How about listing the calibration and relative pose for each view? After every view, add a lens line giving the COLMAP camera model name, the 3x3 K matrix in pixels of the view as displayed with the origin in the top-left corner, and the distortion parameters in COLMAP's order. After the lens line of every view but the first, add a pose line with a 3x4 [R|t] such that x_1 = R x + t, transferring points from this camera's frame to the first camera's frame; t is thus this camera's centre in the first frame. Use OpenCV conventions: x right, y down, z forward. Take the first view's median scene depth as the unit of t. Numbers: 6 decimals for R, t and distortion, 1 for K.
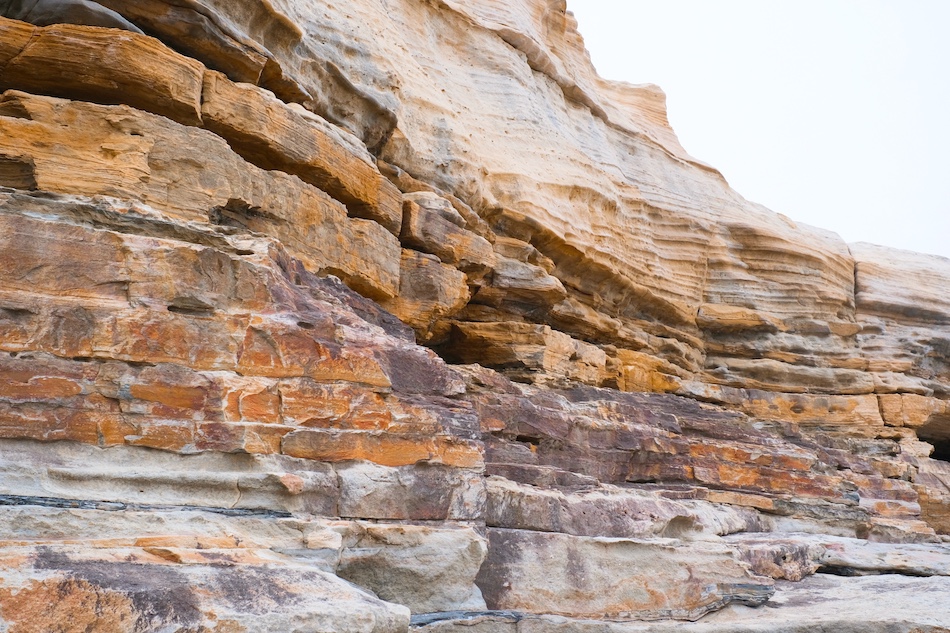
lens RADIAL K [[1469.2, 0, 475.4], [0, 1469.2, 317.3], [0, 0, 1]] dist [-0.025951, 0.000000]
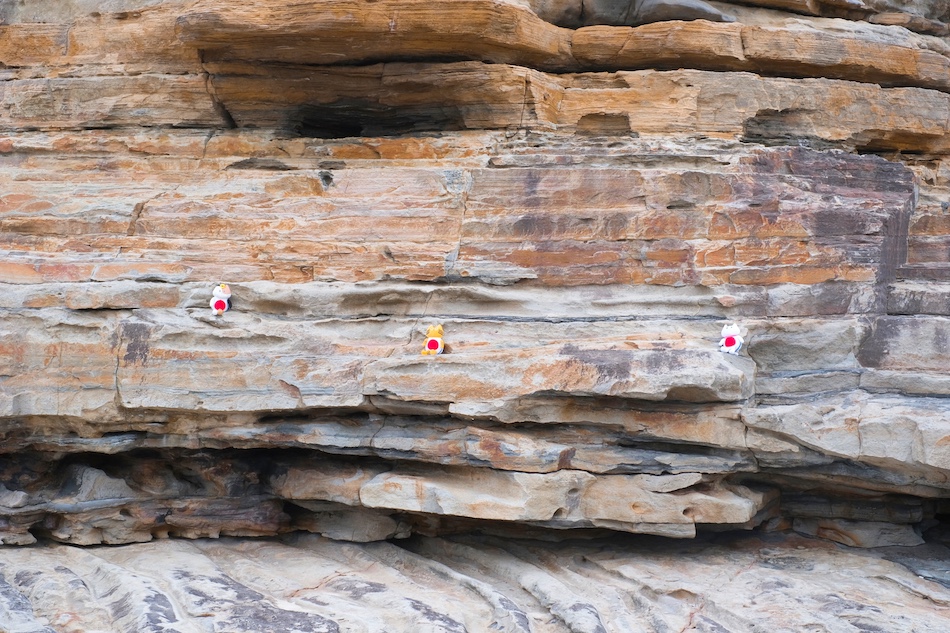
lens RADIAL K [[1469.2, 0, 474.9], [0, 1469.2, 316.7], [0, 0, 1]] dist [-0.025951, 0.000000]
pose [[0.779517, -0.009304, -0.626311, 0.743639], [0.131148, 0.980152, 0.148668, -0.174546], [0.612497, -0.198029, 0.765266, -0.581565]]
